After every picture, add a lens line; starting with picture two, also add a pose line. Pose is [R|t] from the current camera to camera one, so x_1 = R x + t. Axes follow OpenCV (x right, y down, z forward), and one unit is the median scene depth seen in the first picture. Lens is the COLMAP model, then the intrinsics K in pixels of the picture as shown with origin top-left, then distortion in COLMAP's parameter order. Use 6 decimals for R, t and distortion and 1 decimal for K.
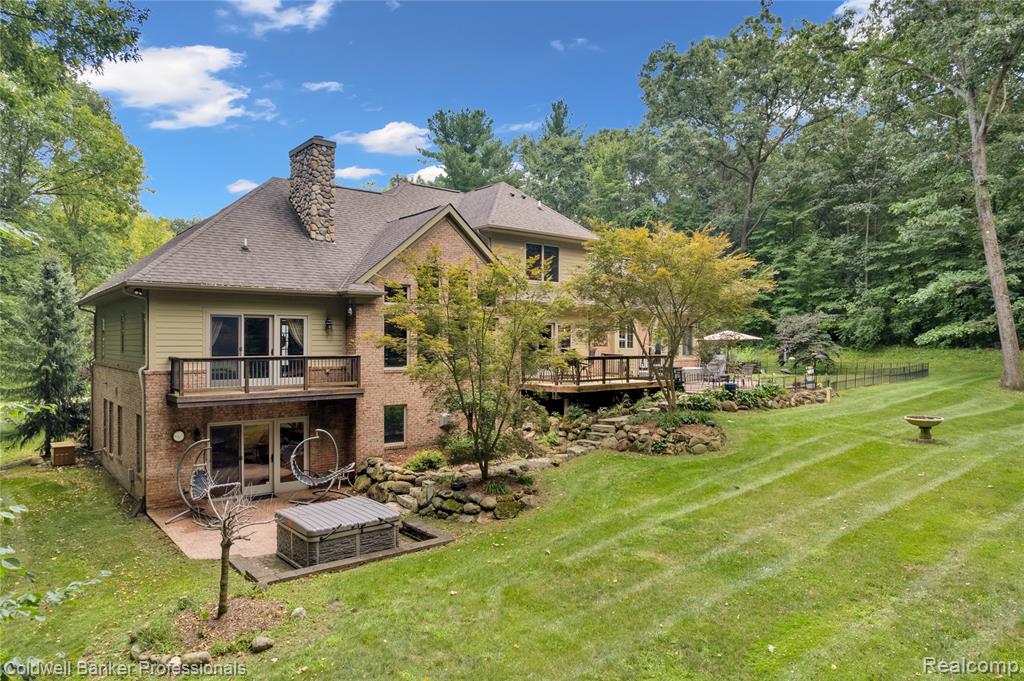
lens RADIAL K [[651.2, 0, 516.8], [0, 651.2, 340.6], [0, 0, 1]] dist [-0.061643, 0.047355]
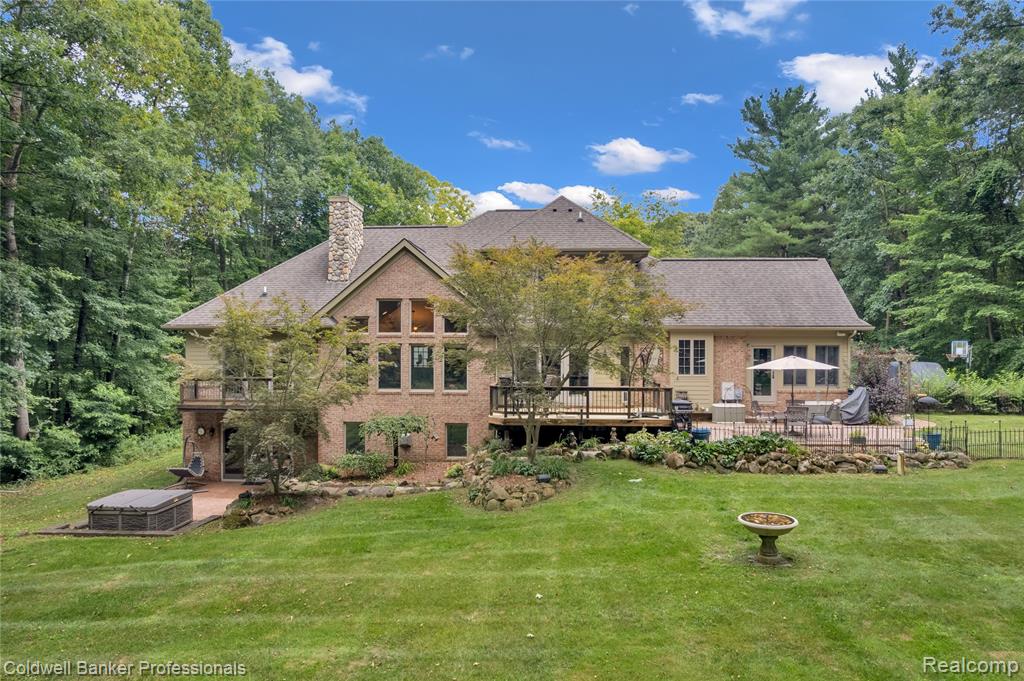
lens RADIAL K [[651.2, 0, 516.8], [0, 651.2, 340.6], [0, 0, 1]] dist [-0.061643, 0.047355]
pose [[0.721133, -0.002994, -0.692791, 0.934512], [-0.000437, 0.999988, -0.004777, -0.044989], [0.692797, 0.003747, 0.721123, 0.435838]]
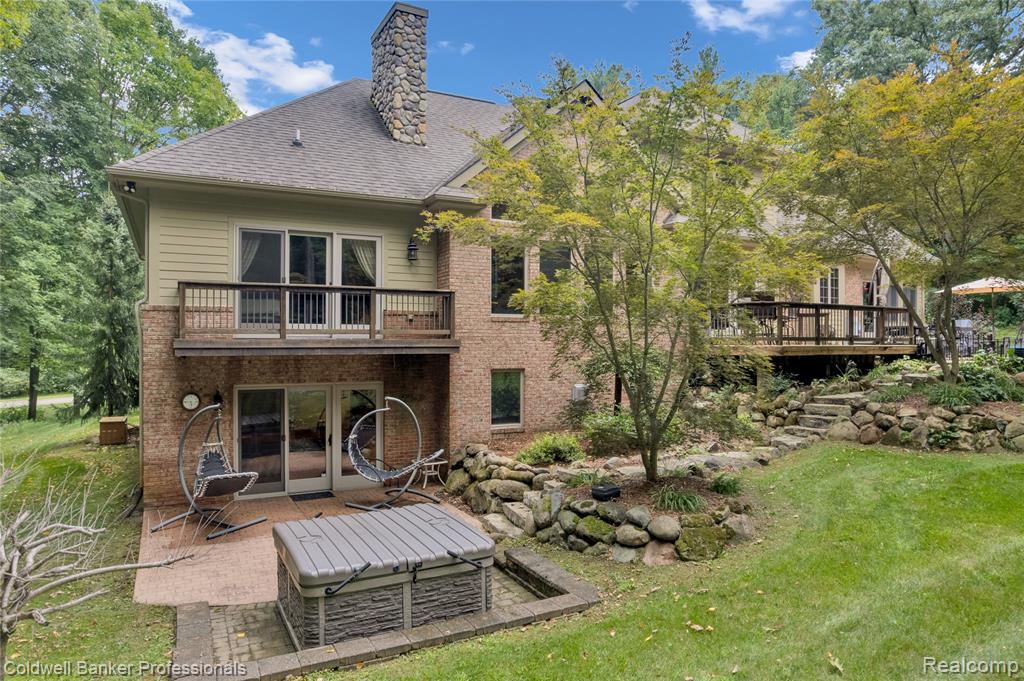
lens RADIAL K [[651.2, 0, 516.8], [0, 651.2, 340.6], [0, 0, 1]] dist [-0.061643, 0.047355]
pose [[0.979338, -0.002878, -0.202210, -0.044980], [0.002366, 0.999993, -0.002776, 0.082644], [0.202217, 0.002240, 0.979338, 0.381926]]
